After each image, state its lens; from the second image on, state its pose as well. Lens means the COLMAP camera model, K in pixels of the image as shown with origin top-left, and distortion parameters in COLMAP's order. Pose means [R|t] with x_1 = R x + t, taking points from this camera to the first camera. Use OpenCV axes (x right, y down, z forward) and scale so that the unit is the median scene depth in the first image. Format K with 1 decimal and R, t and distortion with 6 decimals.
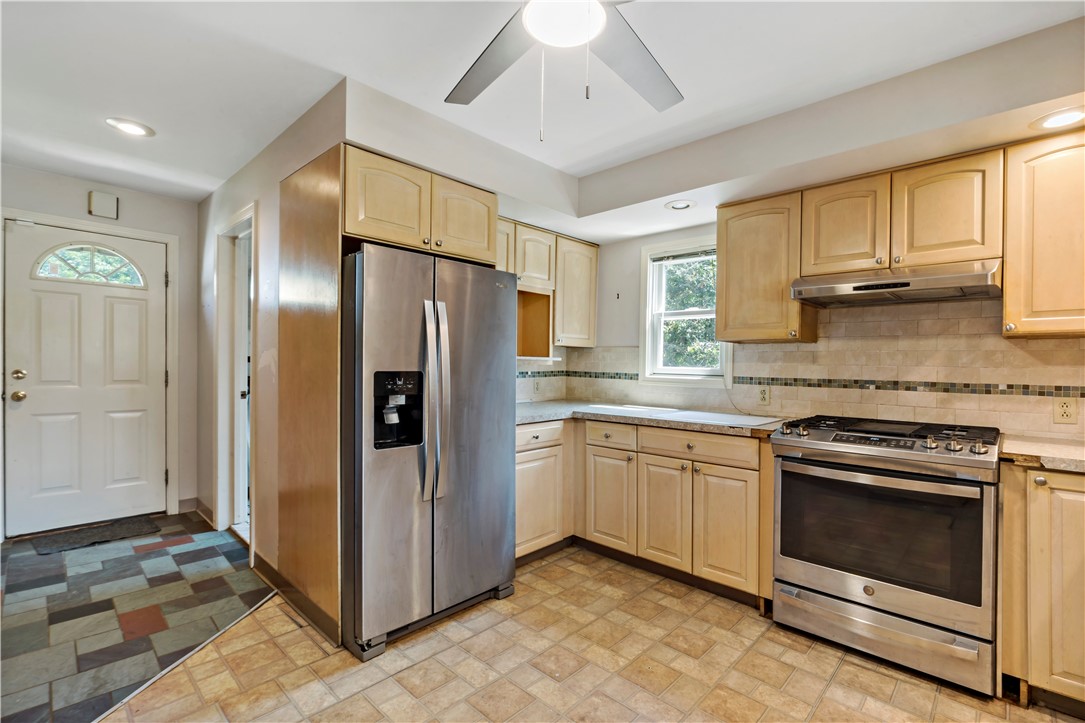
lens RADIAL K [[495.6, 0, 540.1], [0, 495.6, 361.9], [0, 0, 1]] dist [-0.001541, -0.000202]
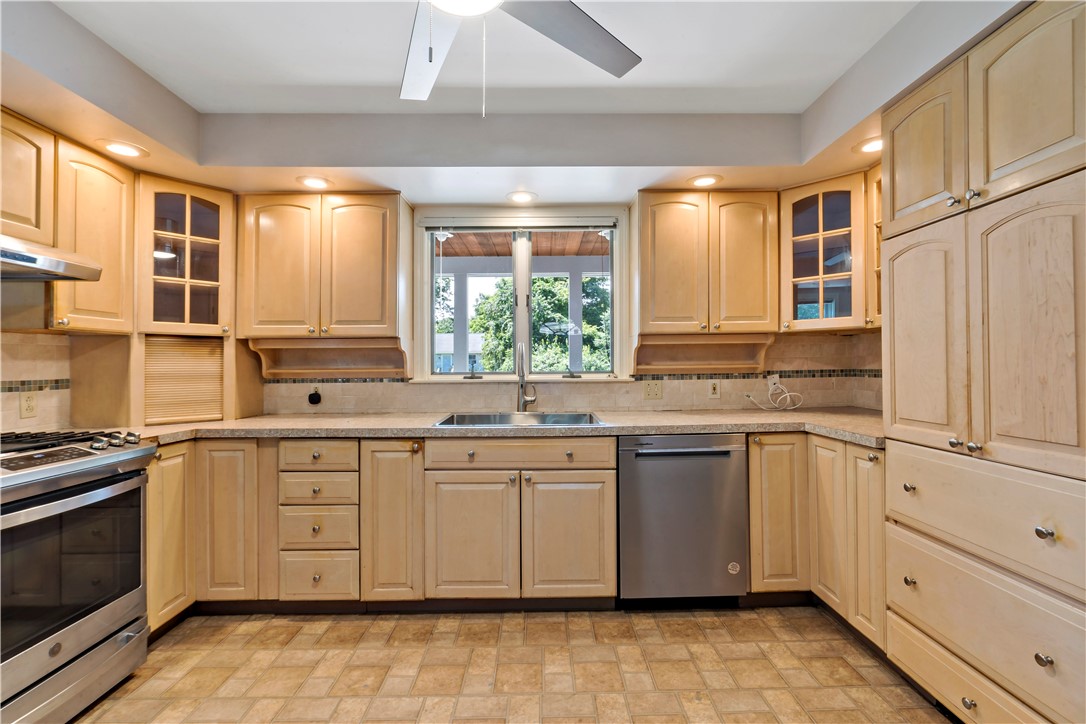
lens RADIAL K [[496.0, 0, 543.0], [0, 496.0, 362.0], [0, 0, 1]] dist [-0.001541, -0.000202]
pose [[-0.684051, -0.004468, 0.729421, -0.419835], [-0.001958, 0.999989, 0.004288, 0.004583], [-0.729432, 0.001505, -0.684052, 0.961069]]
